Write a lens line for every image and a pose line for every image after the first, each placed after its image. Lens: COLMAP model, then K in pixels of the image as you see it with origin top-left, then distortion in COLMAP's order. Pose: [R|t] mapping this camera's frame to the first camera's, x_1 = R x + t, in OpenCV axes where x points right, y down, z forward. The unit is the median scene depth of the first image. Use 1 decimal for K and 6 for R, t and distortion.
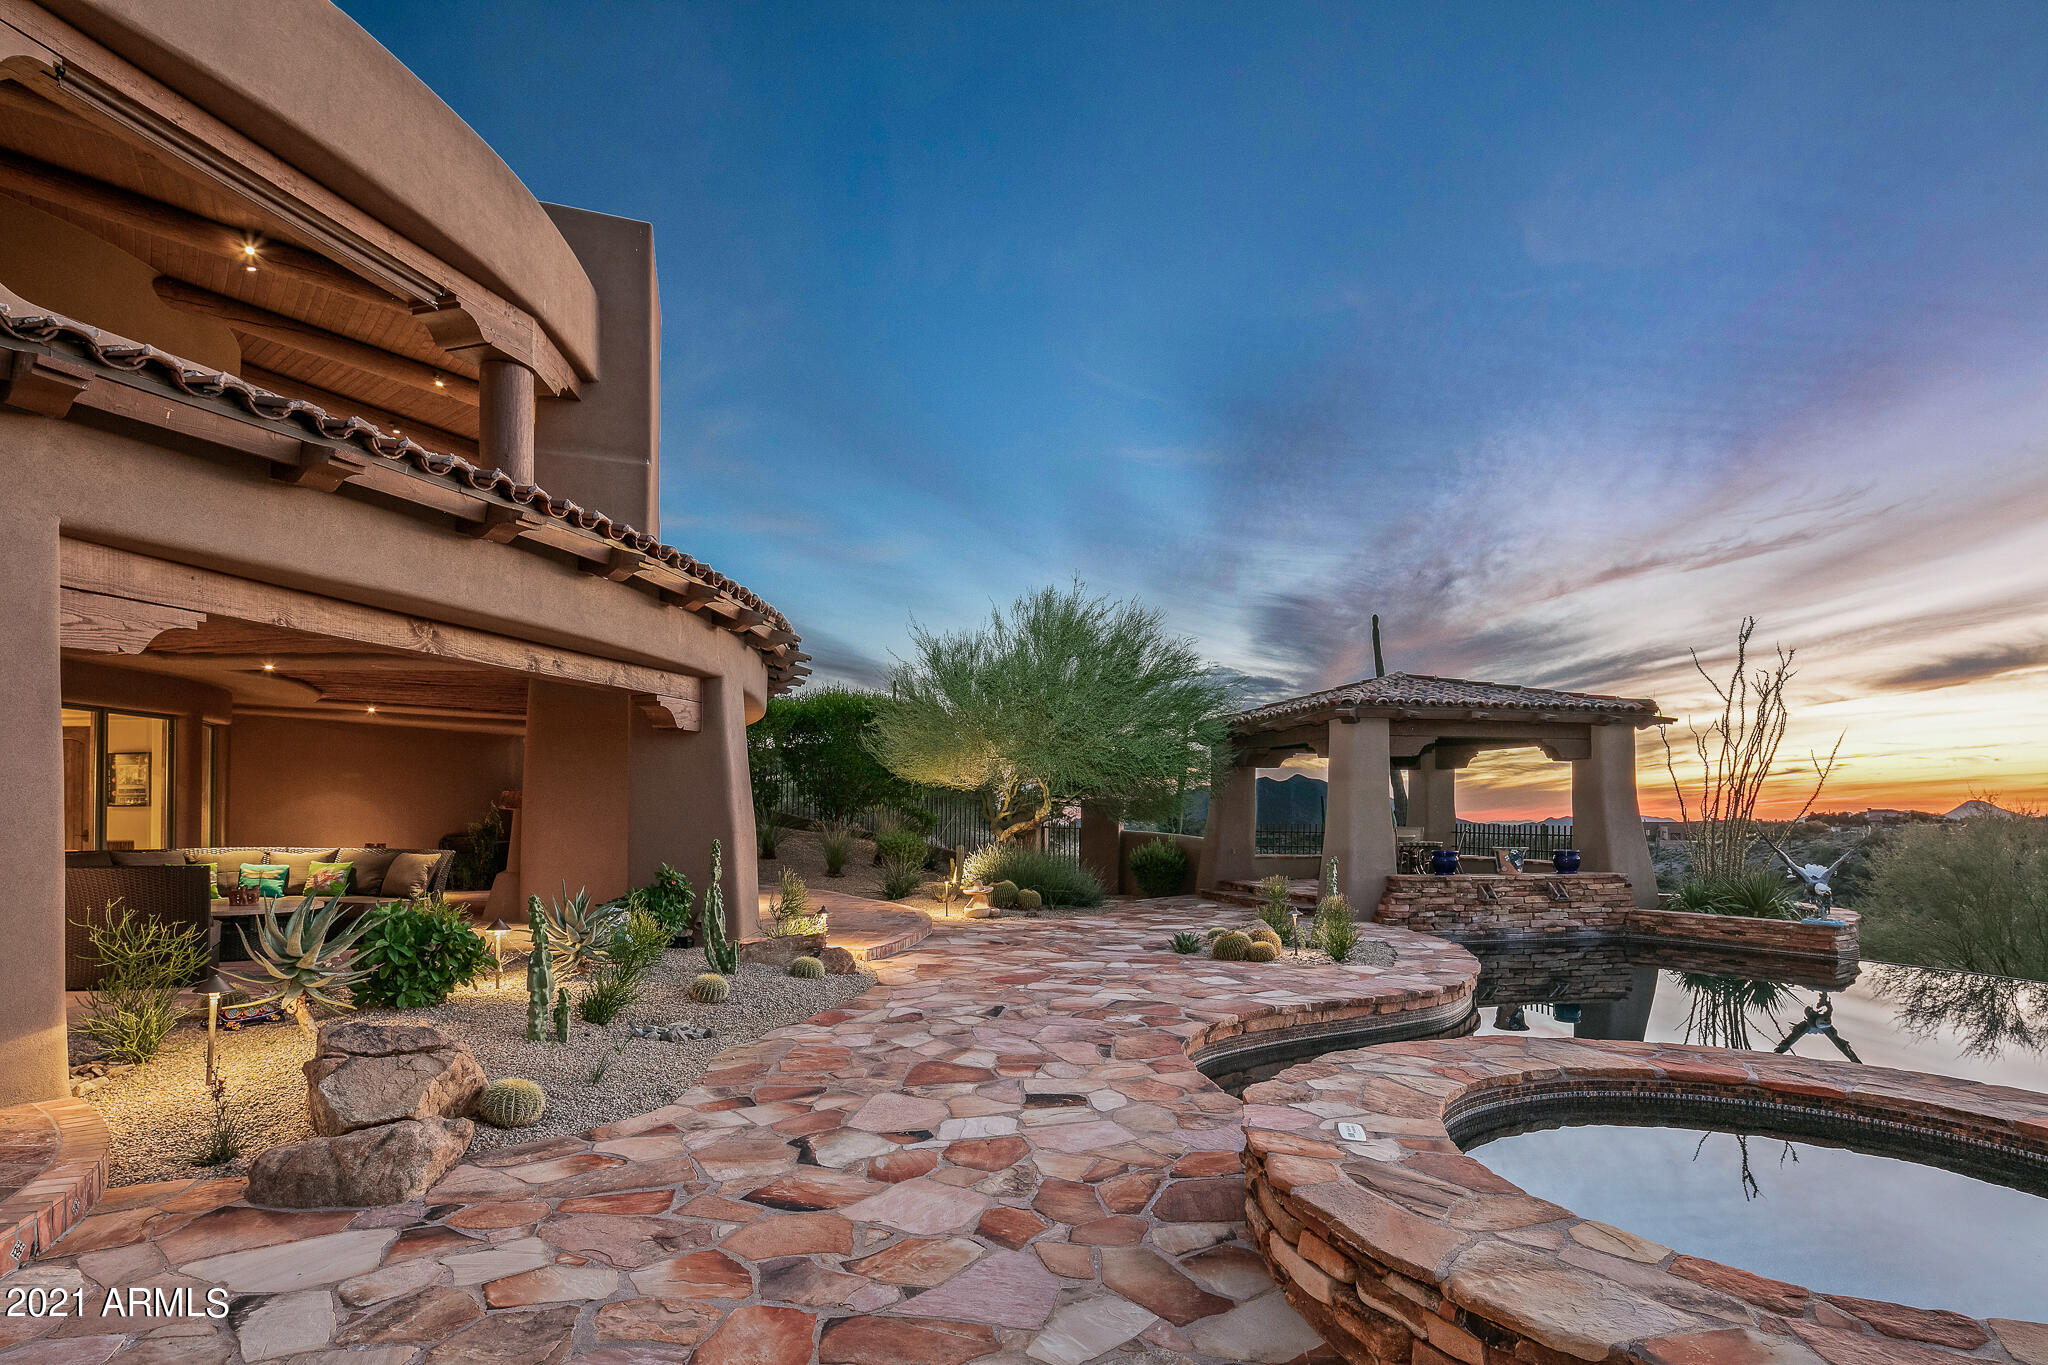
lens RADIAL K [[1015.5, 0, 1056.9], [0, 1015.5, 807.5], [0, 0, 1]] dist [0.005861, -0.000333]
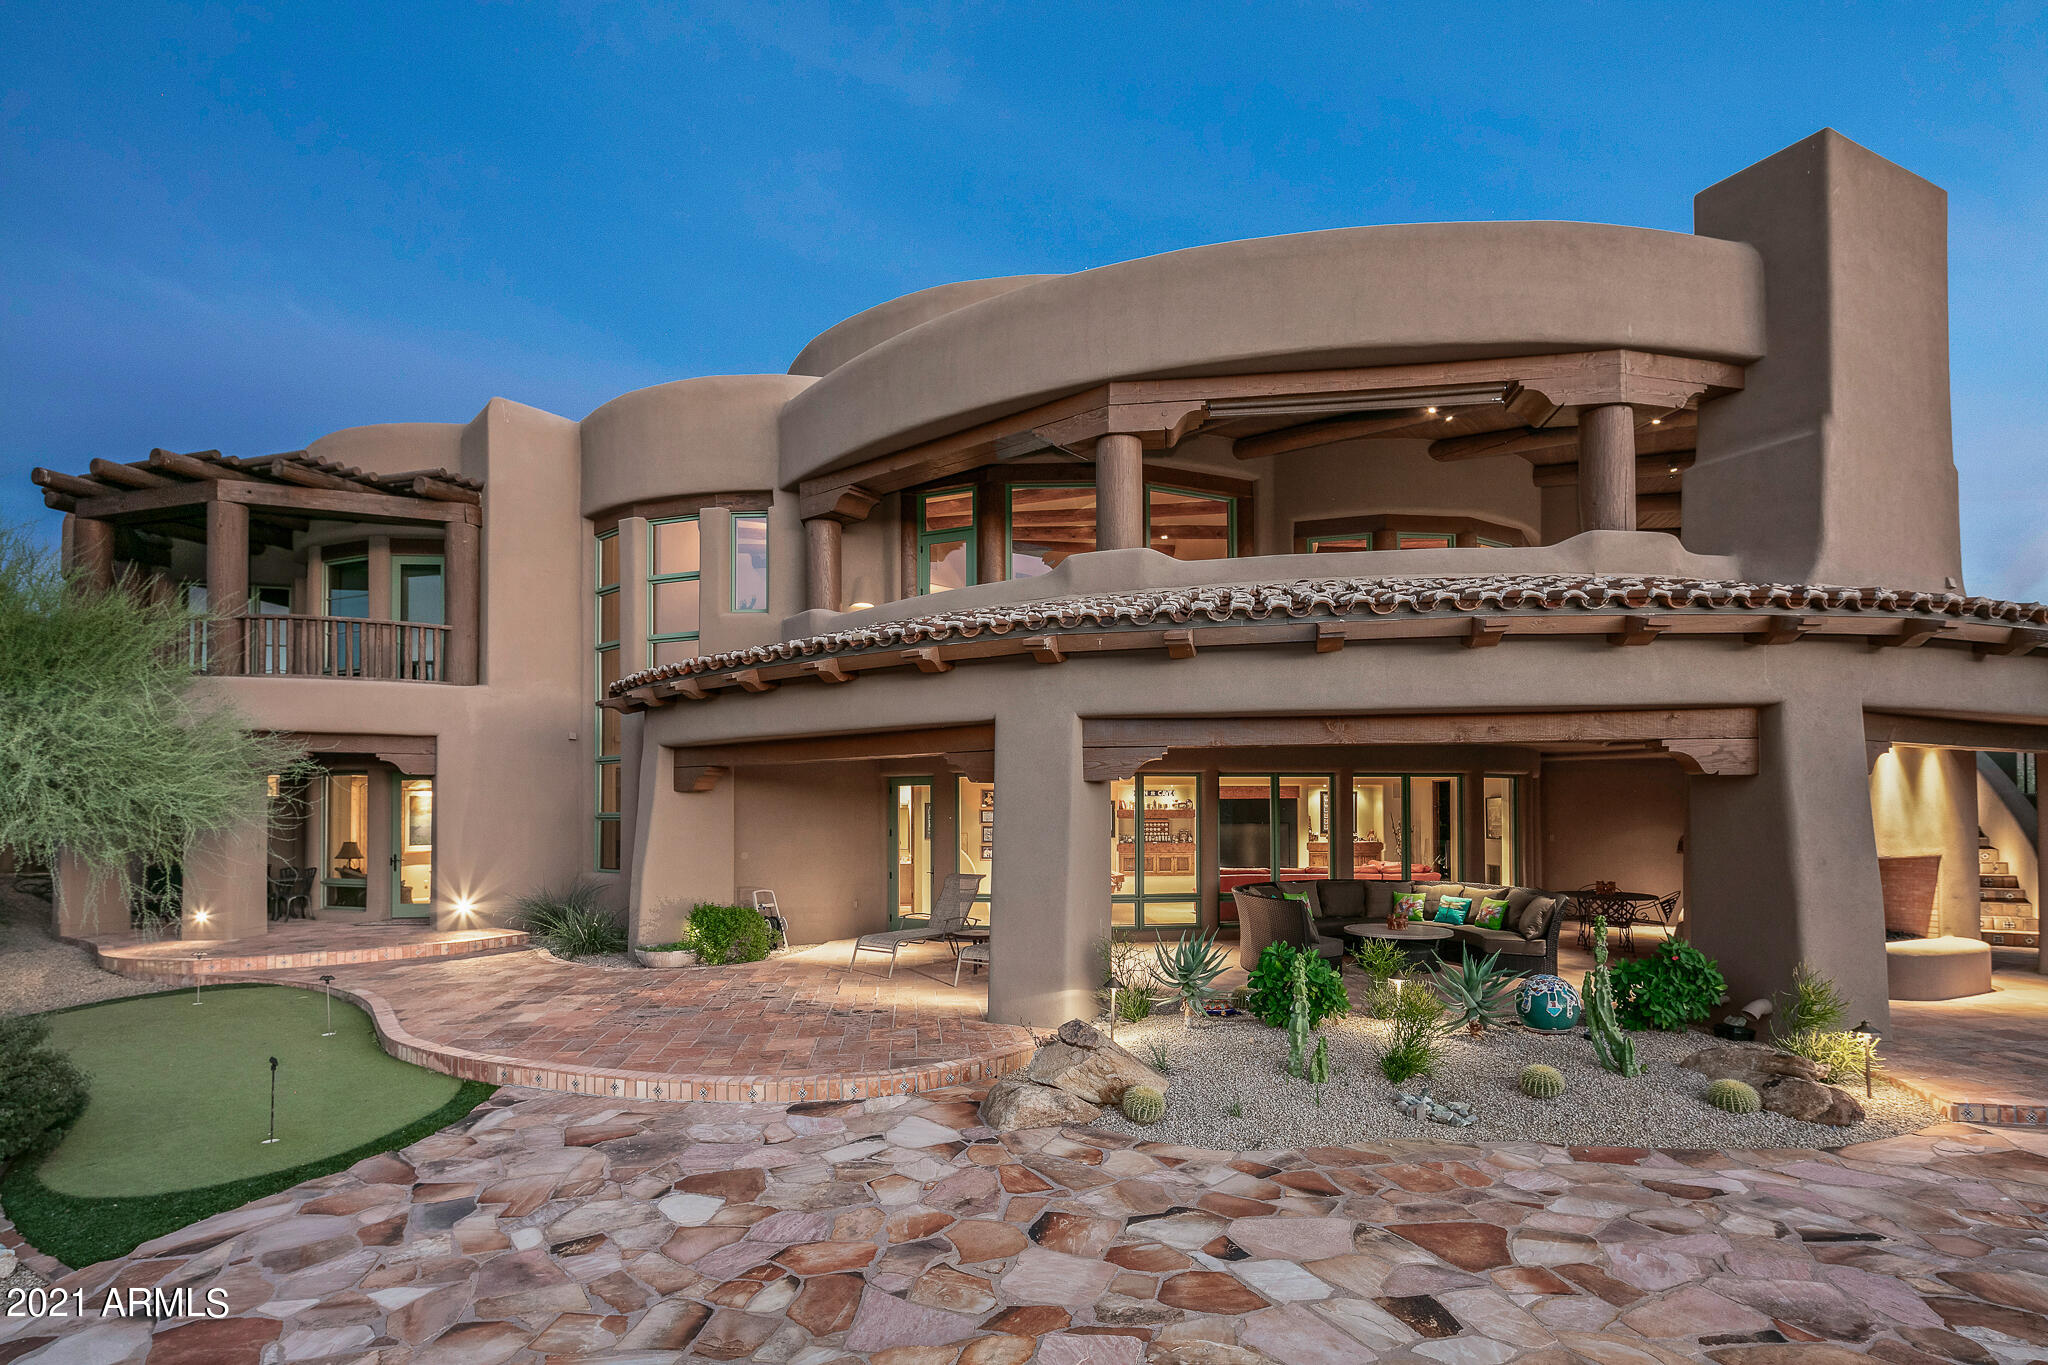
lens RADIAL K [[1015.5, 0, 996.6], [0, 1015.5, 795.1], [0, 0, 1]] dist [0.005861, -0.000333]
pose [[0.110588, -0.019589, -0.993673, 0.727109], [0.006616, 0.999798, -0.018974, -0.089167], [0.993844, -0.004476, 0.110696, 0.595060]]
